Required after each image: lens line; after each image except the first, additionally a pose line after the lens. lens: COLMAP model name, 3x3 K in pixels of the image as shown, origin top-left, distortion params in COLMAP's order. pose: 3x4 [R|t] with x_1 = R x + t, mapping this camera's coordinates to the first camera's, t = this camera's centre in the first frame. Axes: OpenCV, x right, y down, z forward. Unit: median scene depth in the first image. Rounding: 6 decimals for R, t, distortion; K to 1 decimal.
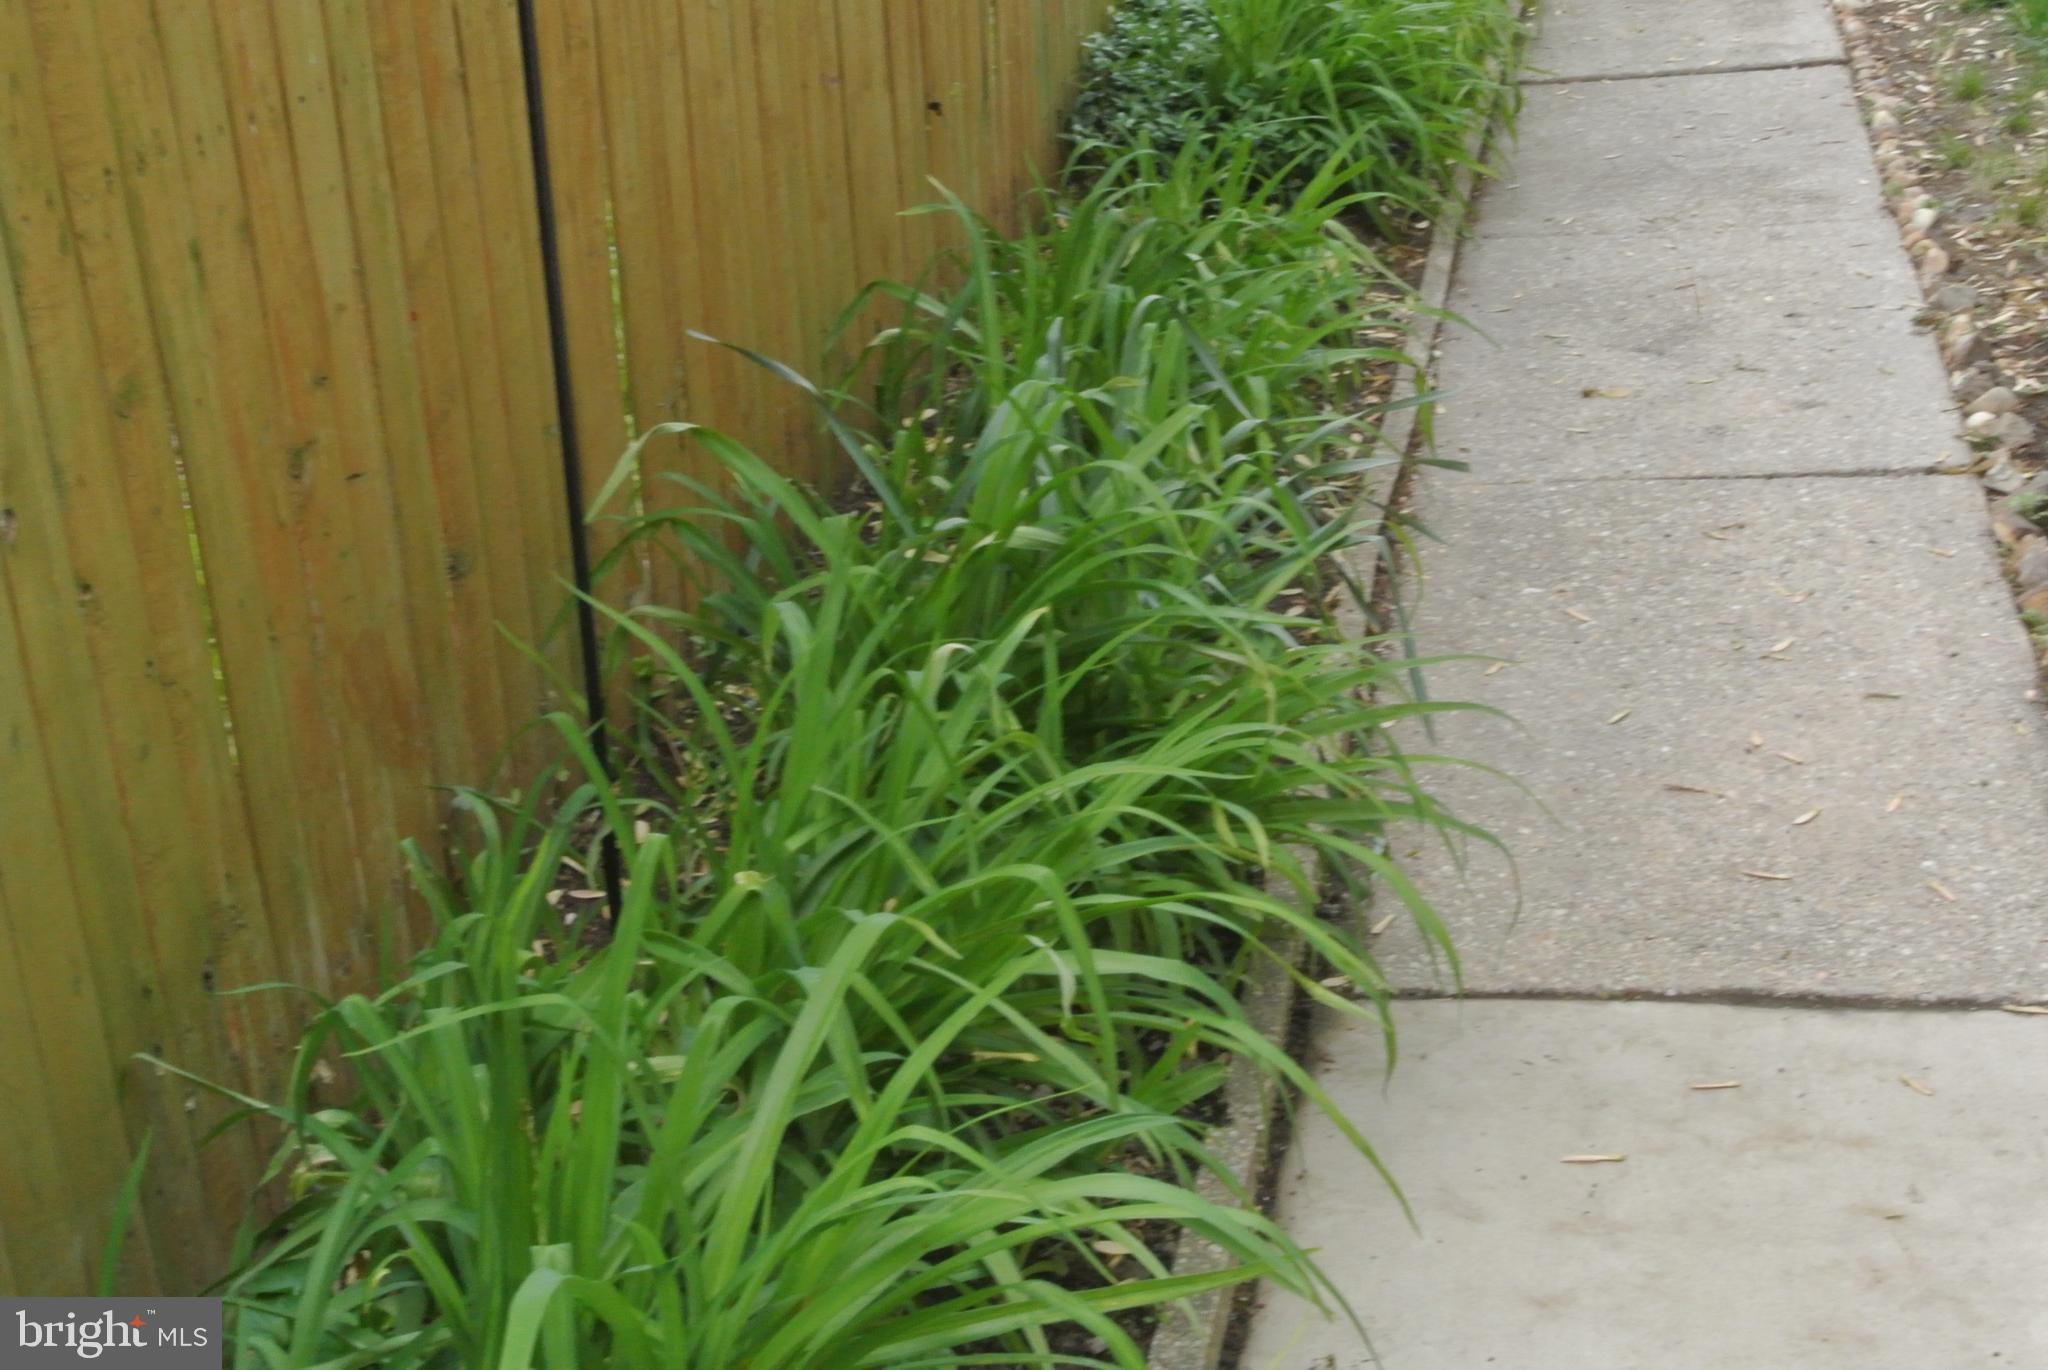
lens RADIAL K [[3212.7, 0, 1020.4], [0, 3212.7, 684.4], [0, 0, 1]] dist [-0.005753, 0.000000]
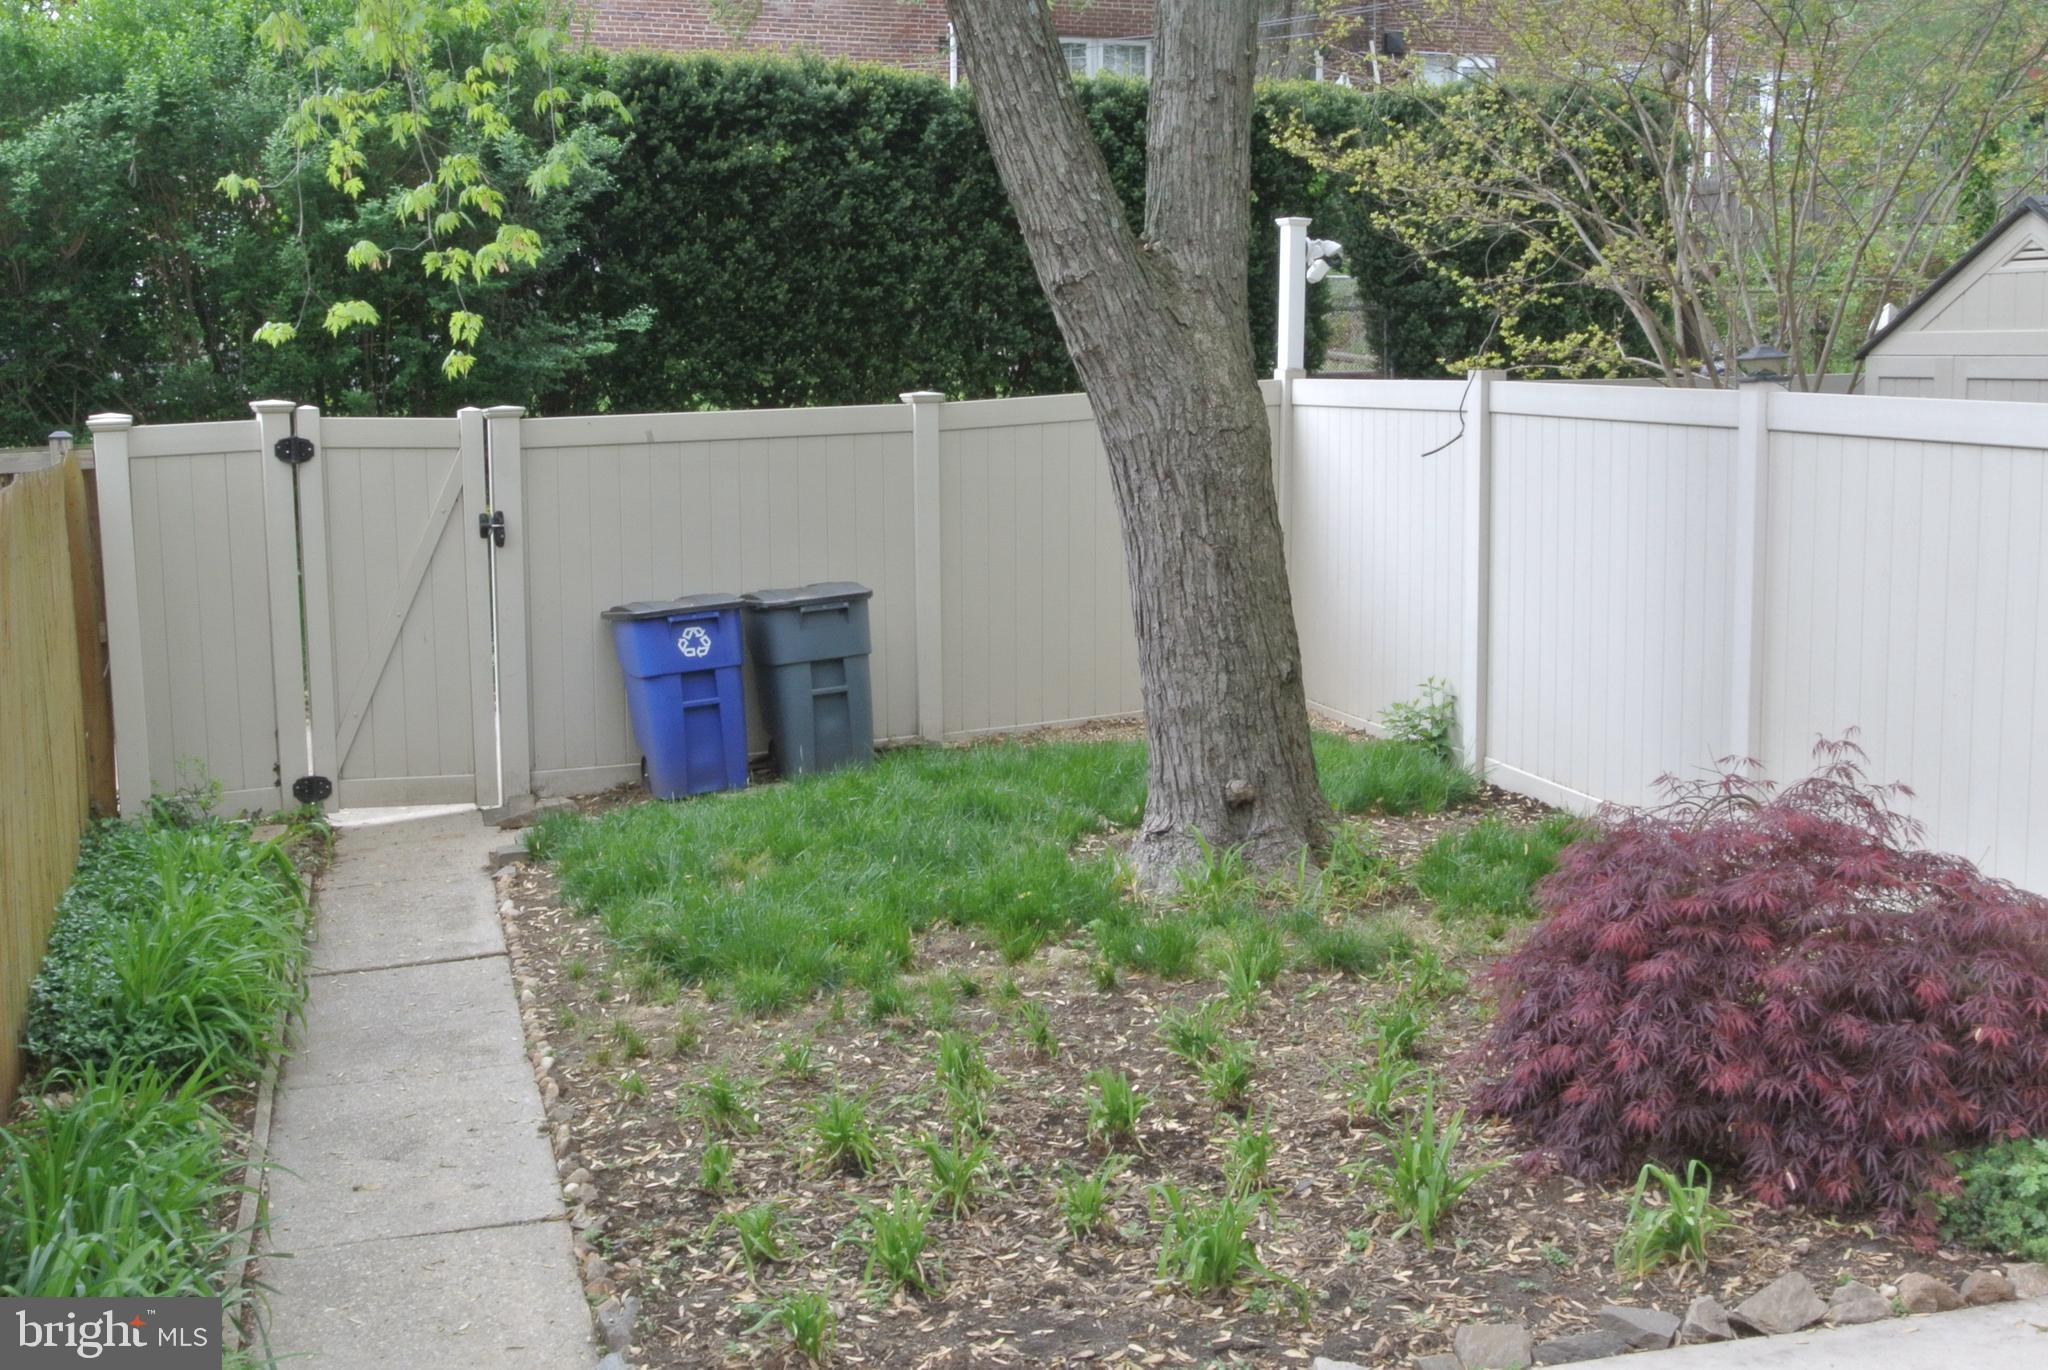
lens RADIAL K [[2601.2, 0, 1008.4], [0, 2601.2, 698.6], [0, 0, 1]] dist [-0.028886, 0.000000]
pose [[0.913911, -0.012116, 0.405734, -0.062858], [0.109551, 0.969826, -0.217800, -0.001949], [-0.390853, 0.243498, 0.887661, -0.418234]]
